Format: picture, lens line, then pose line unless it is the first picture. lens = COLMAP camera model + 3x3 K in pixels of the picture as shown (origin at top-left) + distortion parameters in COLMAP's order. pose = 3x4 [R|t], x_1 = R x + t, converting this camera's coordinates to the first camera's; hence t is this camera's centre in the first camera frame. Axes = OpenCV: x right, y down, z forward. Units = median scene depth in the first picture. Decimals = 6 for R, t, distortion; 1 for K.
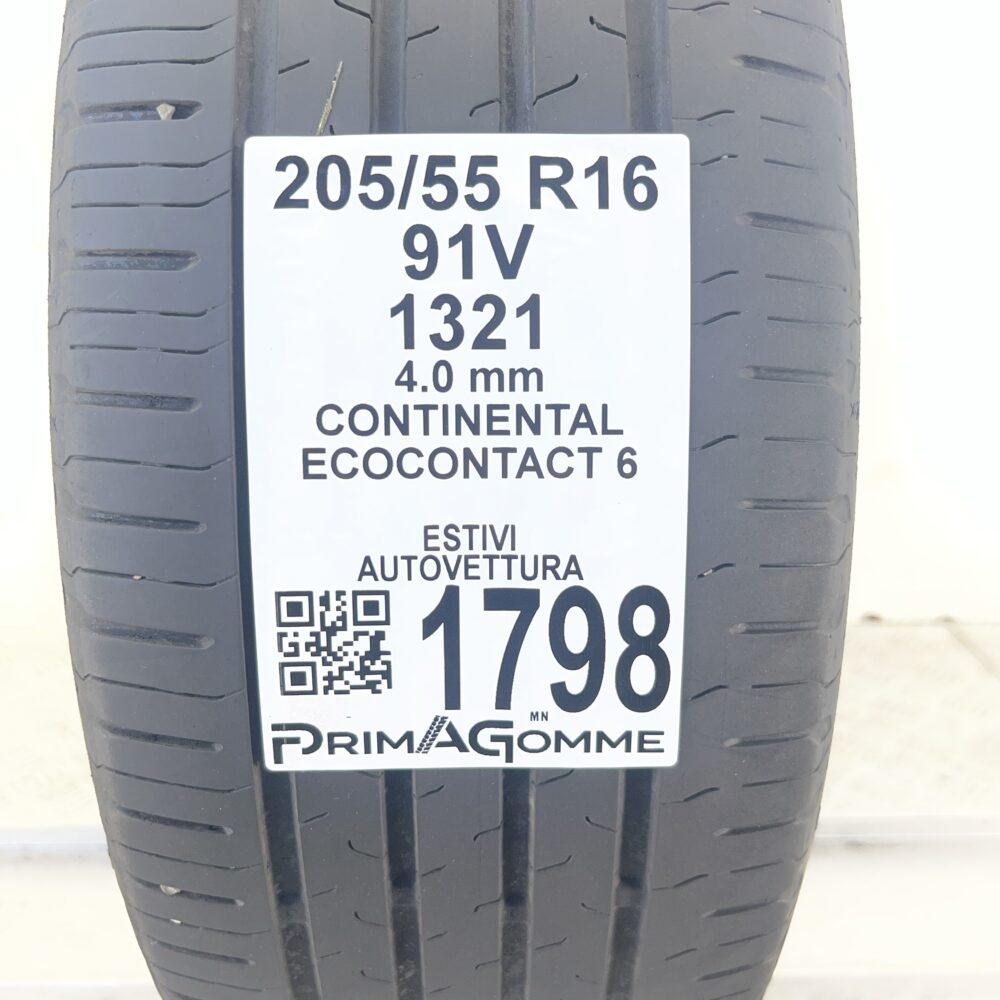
lens RADIAL K [[1106.9, 0, 500.3], [0, 1106.9, 499.9], [0, 0, 1]] dist [0.023497, 0.000000]
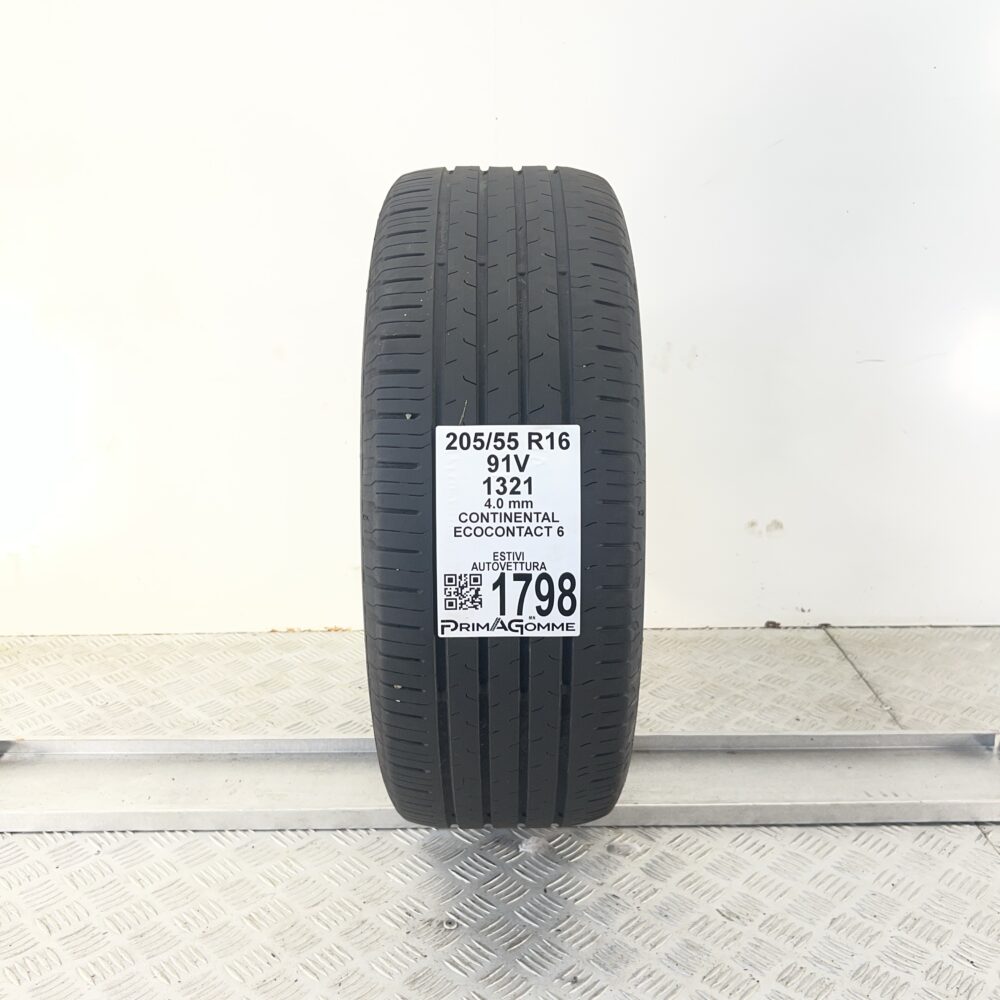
lens RADIAL K [[1106.9, 0, 502.2], [0, 1106.9, 499.9], [0, 0, 1]] dist [0.023497, 0.000000]
pose [[0.999905, -0.000985, -0.013772, -0.003511], [0.000441, 0.999221, -0.039459, -0.000312], [0.013801, 0.039449, 0.999126, -2.011063]]
